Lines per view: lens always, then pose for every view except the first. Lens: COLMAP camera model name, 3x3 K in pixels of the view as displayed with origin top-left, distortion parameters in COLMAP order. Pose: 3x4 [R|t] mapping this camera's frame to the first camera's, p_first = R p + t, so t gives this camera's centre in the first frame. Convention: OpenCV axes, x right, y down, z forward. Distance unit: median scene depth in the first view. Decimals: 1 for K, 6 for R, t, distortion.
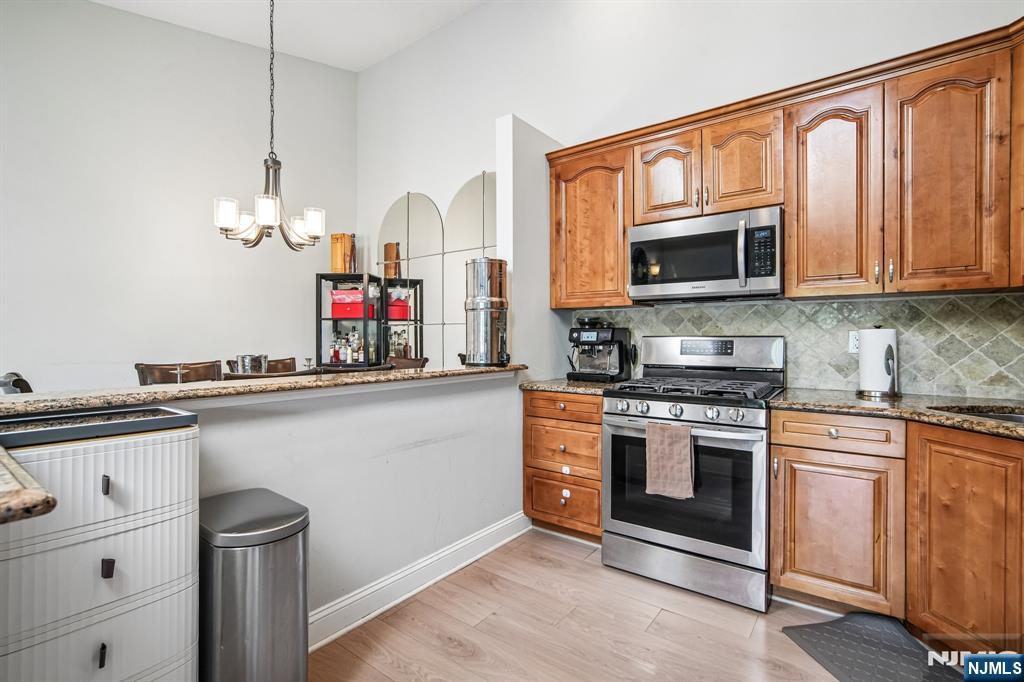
lens RADIAL K [[492.3, 0, 533.7], [0, 492.3, 334.4], [0, 0, 1]] dist [-0.002709, 0.000892]
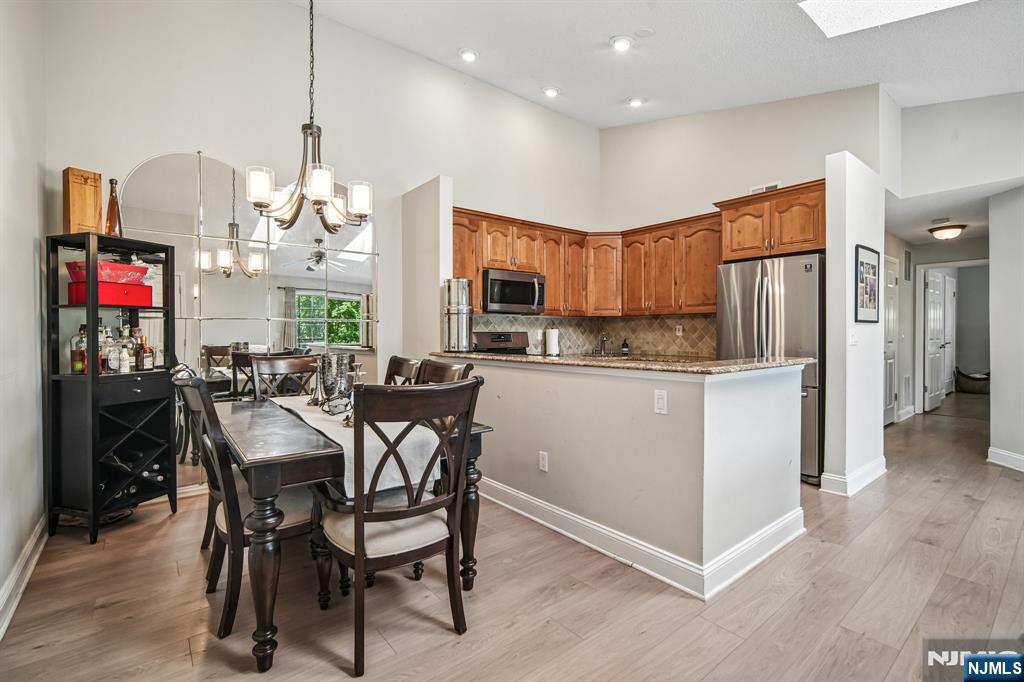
lens RADIAL K [[492.3, 0, 512.7], [0, 492.3, 332.9], [0, 0, 1]] dist [-0.002709, 0.000892]
pose [[0.220992, -0.003466, 0.975270, -1.485254], [-0.003668, 0.999984, 0.004385, -0.001301], [-0.975269, -0.004546, 0.220975, 0.532030]]
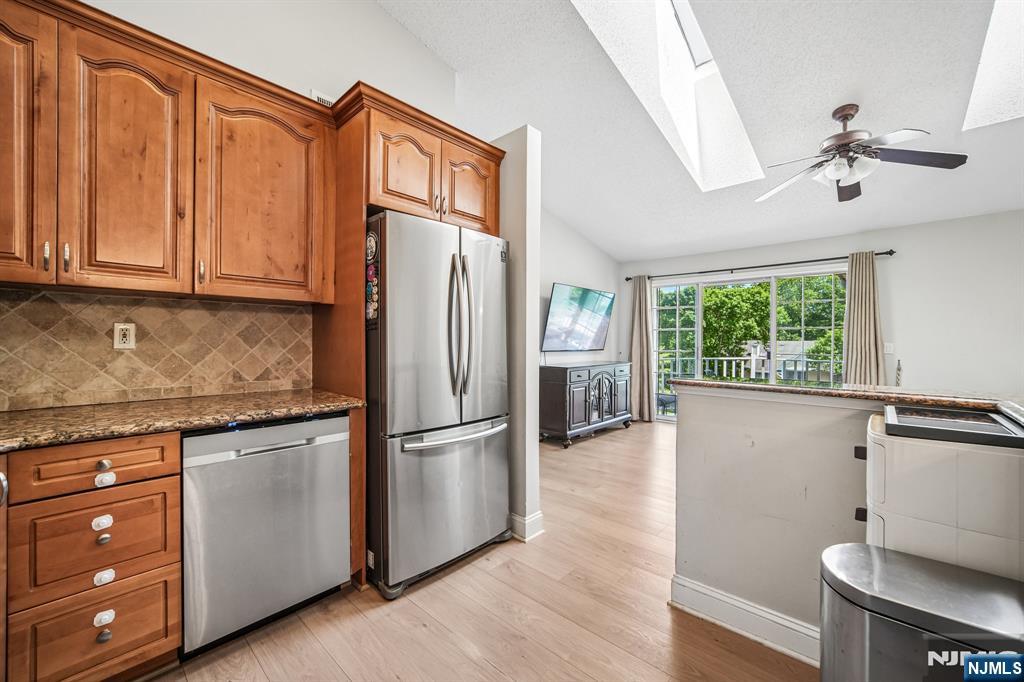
lens RADIAL K [[409.4, 0, 537.2], [0, 409.4, 341.1], [0, 0, 1]] dist [-0.003093, 0.000628]
pose [[-0.996921, -0.007405, 0.078058, -0.027413], [-0.007648, 0.999967, -0.002816, 0.000139], [-0.078035, -0.003404, -0.996945, 0.908172]]
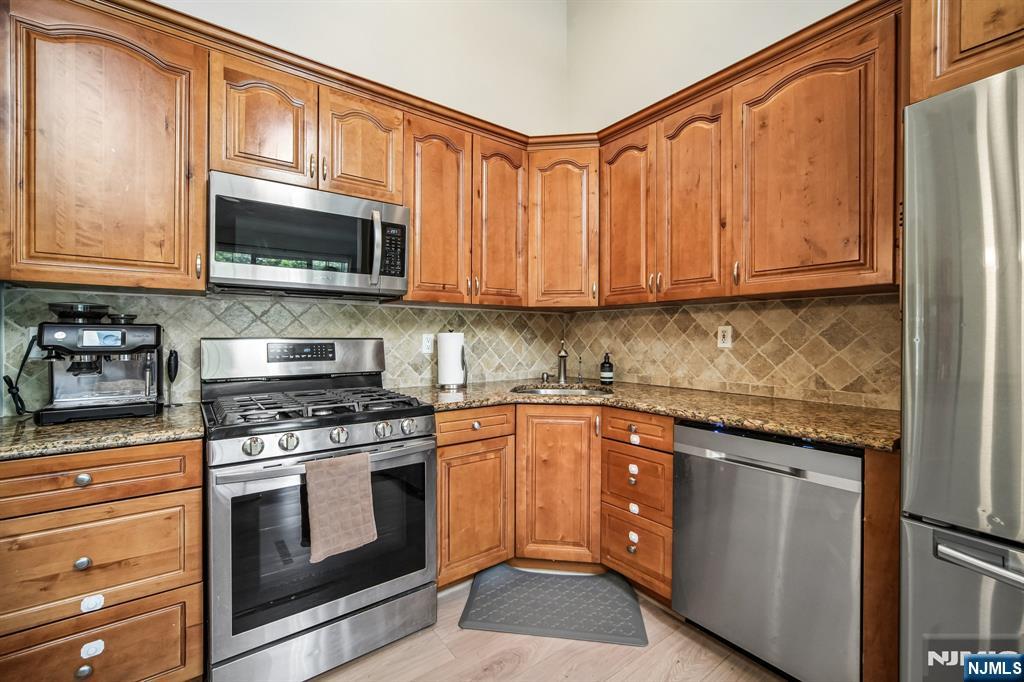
lens RADIAL K [[424.7, 0, 494.9], [0, 424.7, 336.5], [0, 0, 1]] dist [-0.010698, 0.002547]
pose [[0.307999, 0.003343, 0.951381, -0.219581], [-0.007676, 0.999970, -0.001028, -0.001266], [-0.951356, -0.006986, 0.308015, 0.475169]]
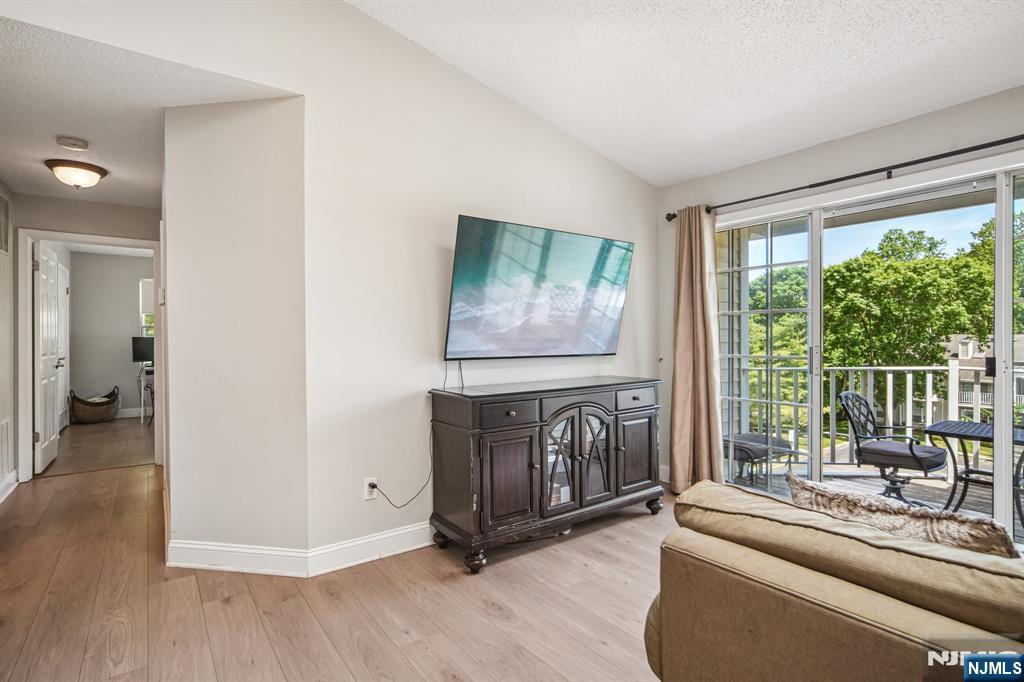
lens RADIAL K [[514.5, 0, 516.2], [0, 514.5, 341.1], [0, 0, 1]] dist [-0.016446, 0.002574]
pose [[-0.952063, 0.005192, 0.305859, -0.422167], [0.004839, 0.999986, -0.001910, 0.001067], [-0.305864, -0.000338, -0.952075, 0.049602]]
